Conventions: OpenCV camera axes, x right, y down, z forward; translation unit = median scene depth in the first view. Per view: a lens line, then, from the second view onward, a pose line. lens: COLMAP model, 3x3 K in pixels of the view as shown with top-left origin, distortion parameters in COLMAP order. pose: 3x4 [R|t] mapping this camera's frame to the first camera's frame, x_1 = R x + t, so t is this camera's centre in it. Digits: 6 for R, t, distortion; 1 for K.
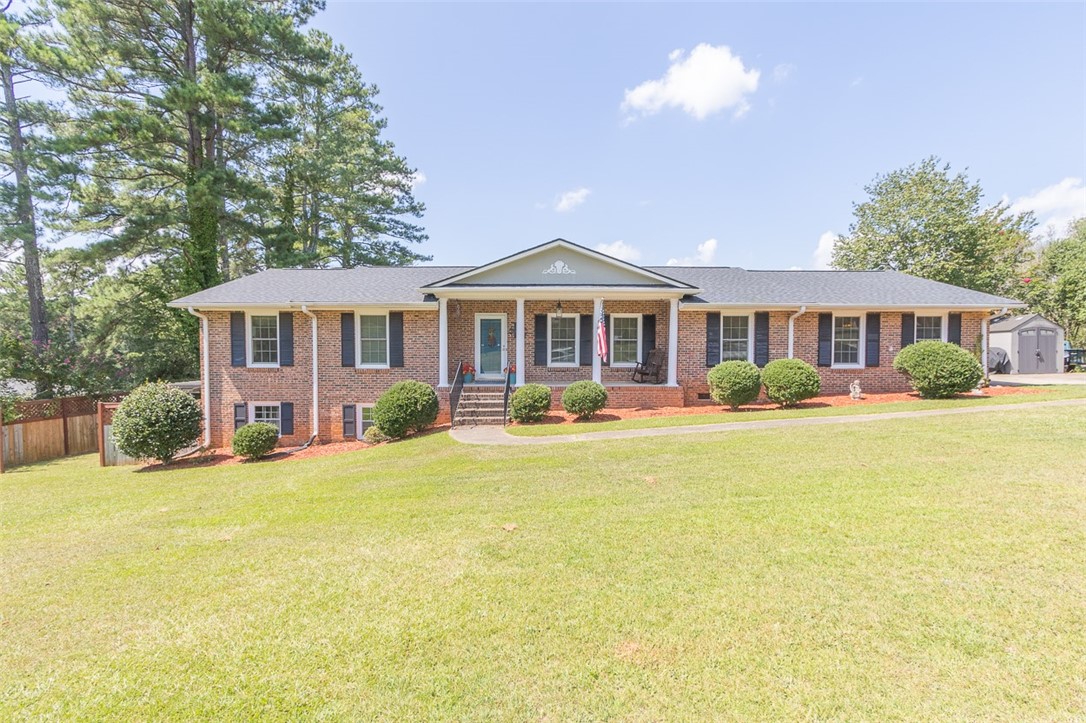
lens RADIAL K [[492.4, 0, 538.6], [0, 492.4, 361.3], [0, 0, 1]] dist [-0.000353, 0.000132]
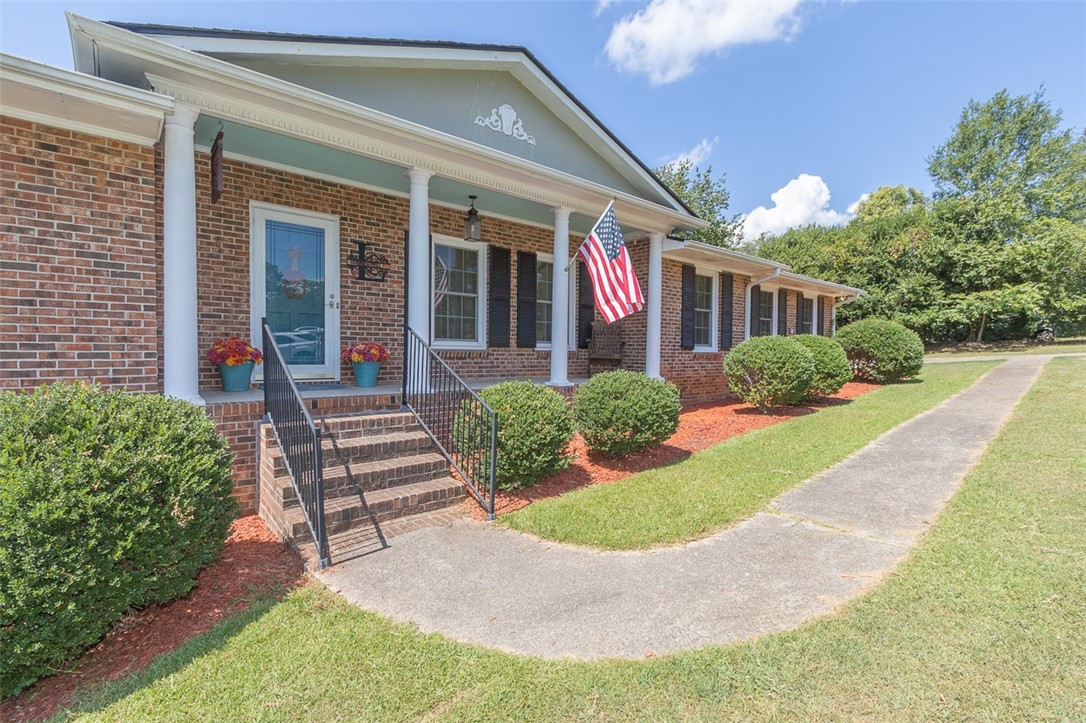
lens RADIAL K [[492.4, 0, 538.6], [0, 492.4, 361.3], [0, 0, 1]] dist [-0.000353, 0.000132]
pose [[0.766467, -0.005935, 0.642256, -0.219204], [0.010128, 0.999945, -0.002846, 0.027943], [-0.642203, 0.008686, 0.766485, 0.630969]]
